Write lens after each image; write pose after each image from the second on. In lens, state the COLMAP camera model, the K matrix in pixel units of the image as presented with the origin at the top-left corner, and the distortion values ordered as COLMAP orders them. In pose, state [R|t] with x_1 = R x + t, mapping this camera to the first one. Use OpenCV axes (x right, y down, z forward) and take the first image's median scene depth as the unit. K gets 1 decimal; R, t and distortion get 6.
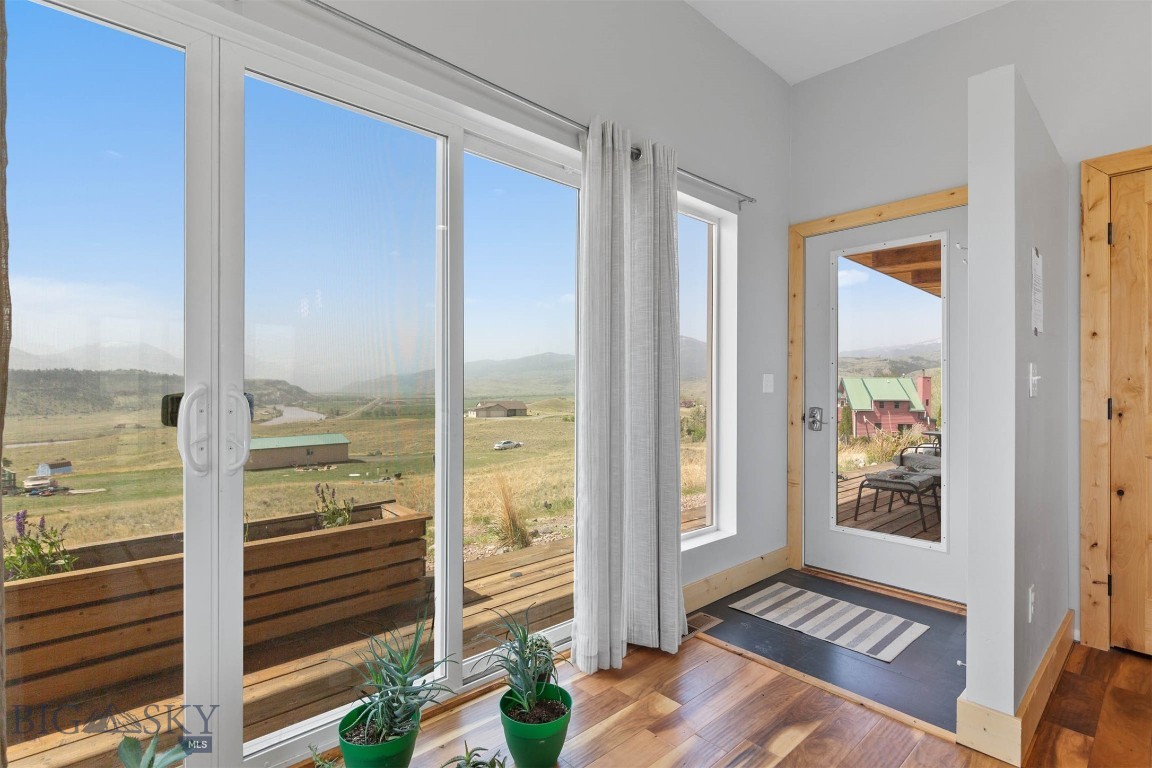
lens RADIAL K [[550.8, 0, 576.2], [0, 550.8, 384.8], [0, 0, 1]] dist [-0.001015, 0.001120]
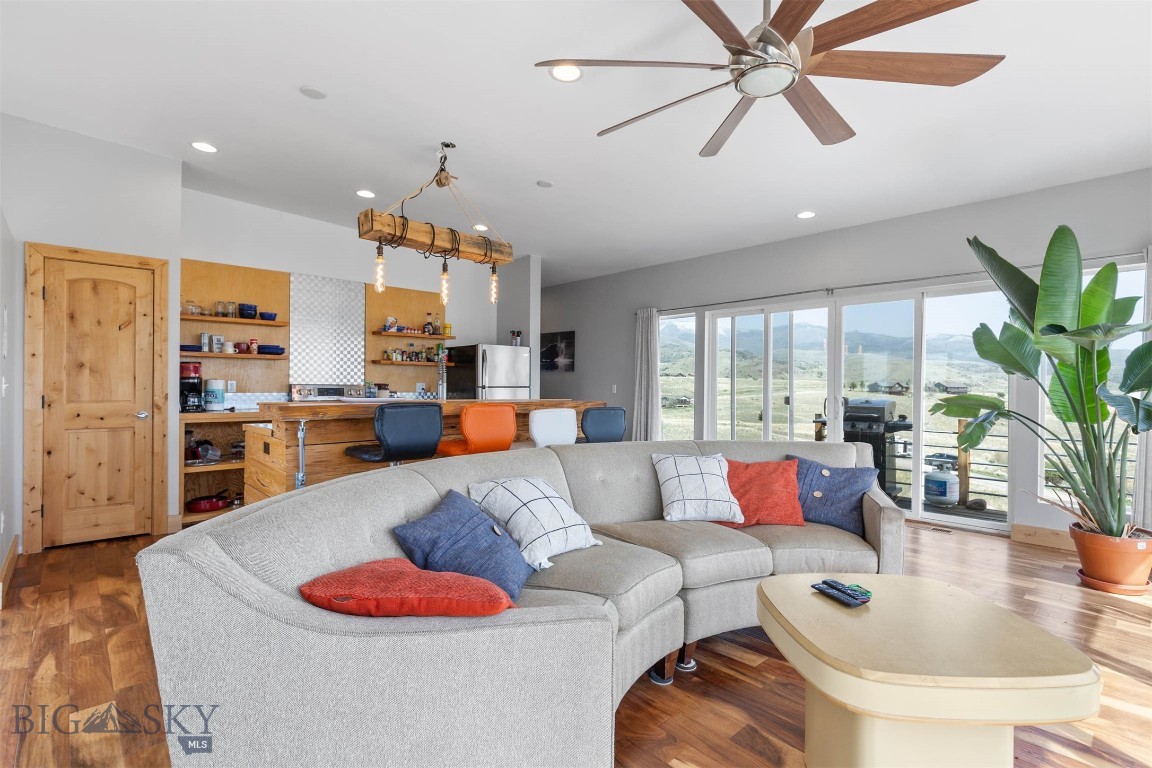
lens RADIAL K [[550.8, 0, 578.2], [0, 550.8, 381.2], [0, 0, 1]] dist [-0.001015, 0.001120]
pose [[-0.001088, -0.008341, 0.999965, -0.646001], [-0.015400, 0.999847, 0.008323, -0.054663], [-0.999881, -0.015391, -0.001216, -0.564265]]
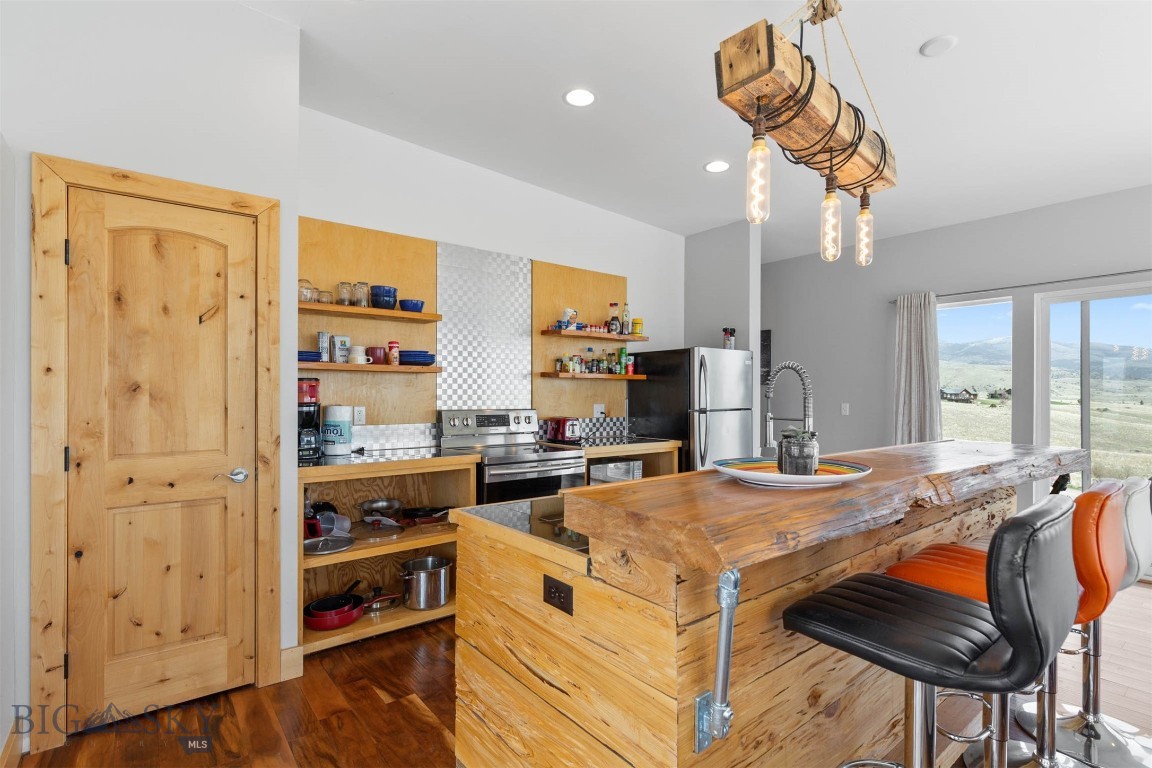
lens RADIAL K [[550.8, 0, 574.6], [0, 550.8, 389.5], [0, 0, 1]] dist [-0.001015, 0.001120]
pose [[0.073217, -0.008167, 0.997283, 0.179819], [-0.008894, 0.999921, 0.008841, -0.077935], [-0.997276, -0.009517, 0.073139, 0.157961]]
